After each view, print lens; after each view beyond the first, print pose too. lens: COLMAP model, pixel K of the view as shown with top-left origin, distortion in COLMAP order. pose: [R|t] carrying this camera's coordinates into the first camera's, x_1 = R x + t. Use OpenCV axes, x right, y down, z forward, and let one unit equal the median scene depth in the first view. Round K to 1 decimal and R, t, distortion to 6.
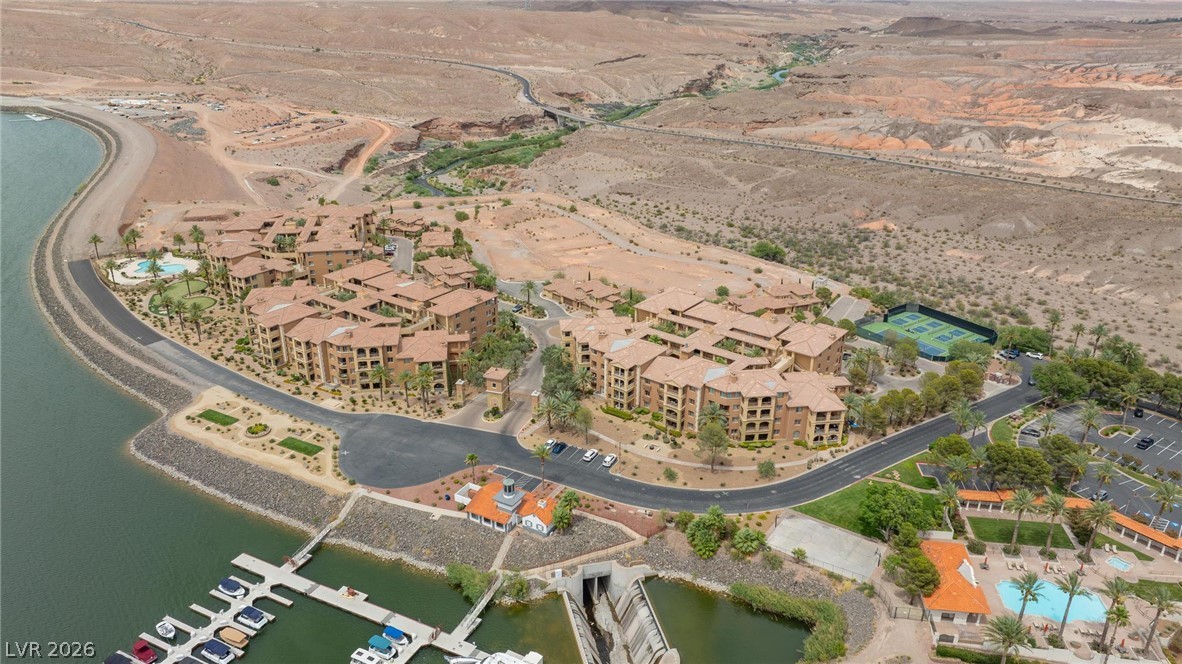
lens RADIAL K [[840.6, 0, 591.0], [0, 840.6, 332.0], [0, 0, 1]] dist [-0.017732, -0.003503]
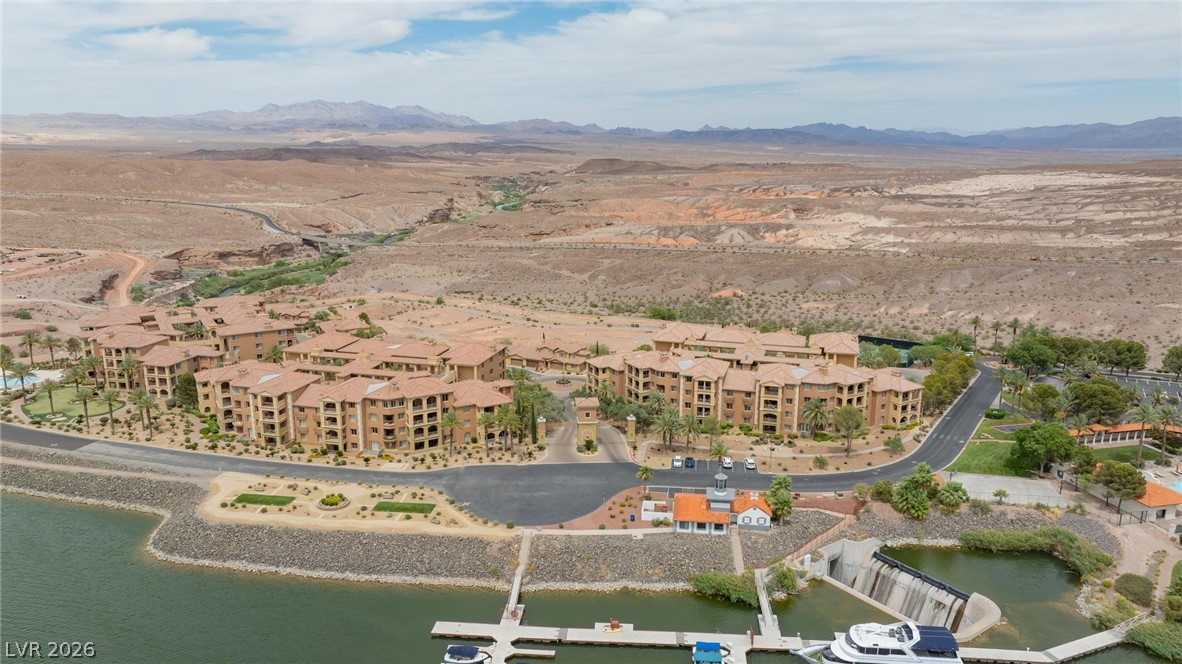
lens RADIAL K [[840.6, 0, 591.0], [0, 840.6, 332.0], [0, 0, 1]] dist [-0.017732, -0.003503]
pose [[0.926605, -0.084841, 0.366341, -0.308442], [0.148041, 0.977846, -0.147988, 0.078027], [-0.345670, 0.191360, 0.918637, 0.103560]]
